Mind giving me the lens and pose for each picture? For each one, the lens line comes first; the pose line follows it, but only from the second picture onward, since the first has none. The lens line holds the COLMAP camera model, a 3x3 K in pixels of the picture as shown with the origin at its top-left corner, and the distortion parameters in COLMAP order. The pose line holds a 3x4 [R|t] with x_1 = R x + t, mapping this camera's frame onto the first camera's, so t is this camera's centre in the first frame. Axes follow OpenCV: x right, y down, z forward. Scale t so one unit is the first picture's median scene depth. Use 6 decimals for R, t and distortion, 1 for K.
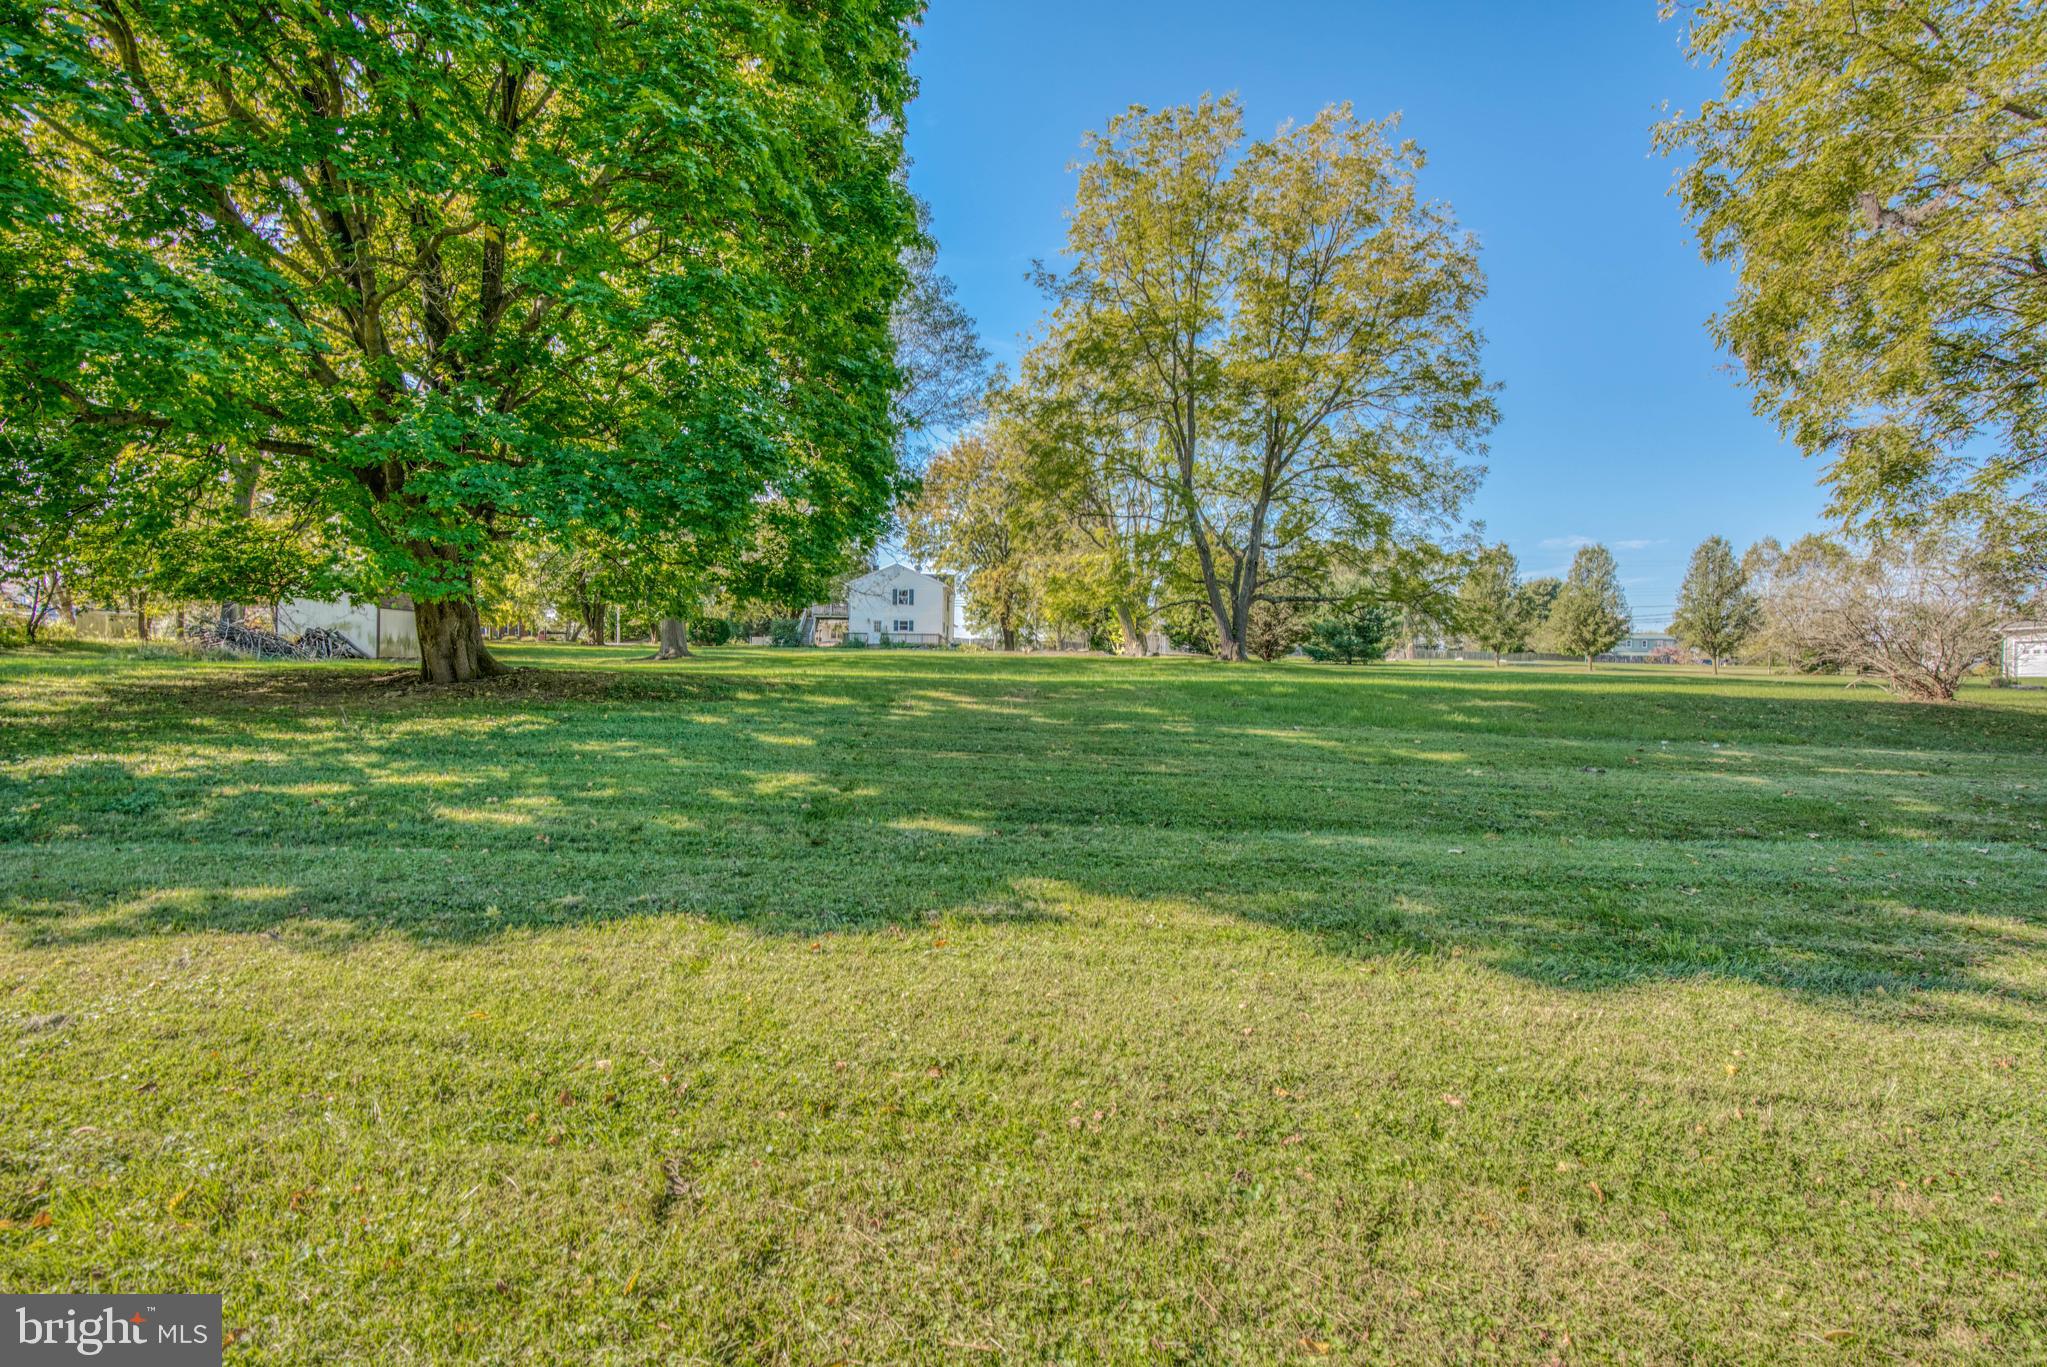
lens RADIAL K [[947.2, 0, 997.6], [0, 947.2, 681.6], [0, 0, 1]] dist [-0.055135, 0.023666]
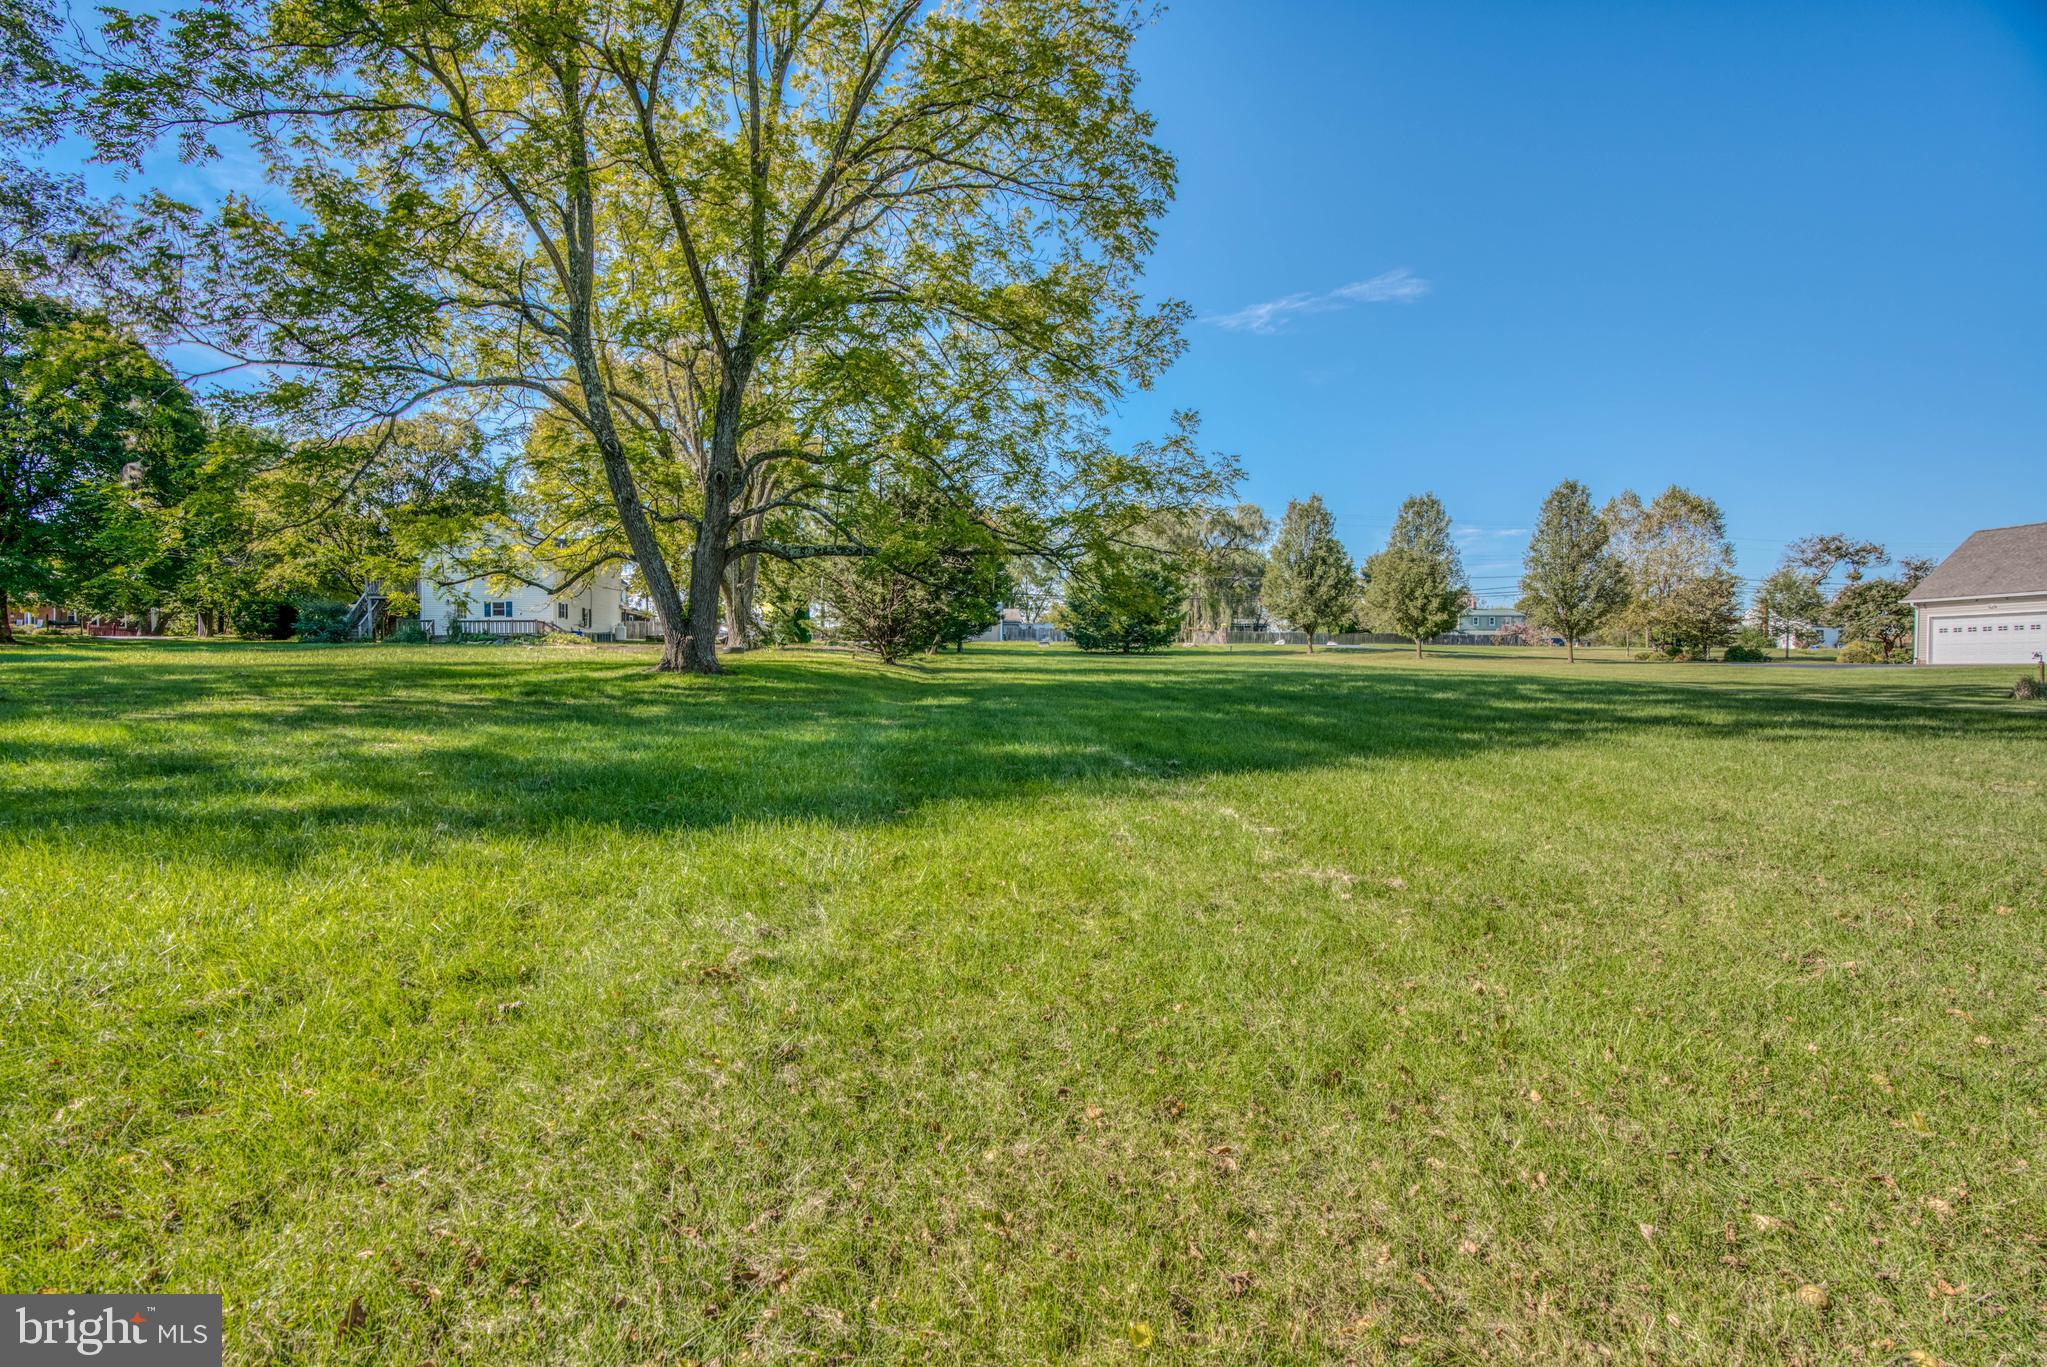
lens RADIAL K [[947.2, 0, 997.6], [0, 947.2, 681.6], [0, 0, 1]] dist [-0.055135, 0.023666]
pose [[0.993207, -0.017566, 0.115025, 0.192777], [0.015345, 0.999679, 0.020169, -0.012799], [-0.115342, -0.018267, 0.993158, 0.257678]]
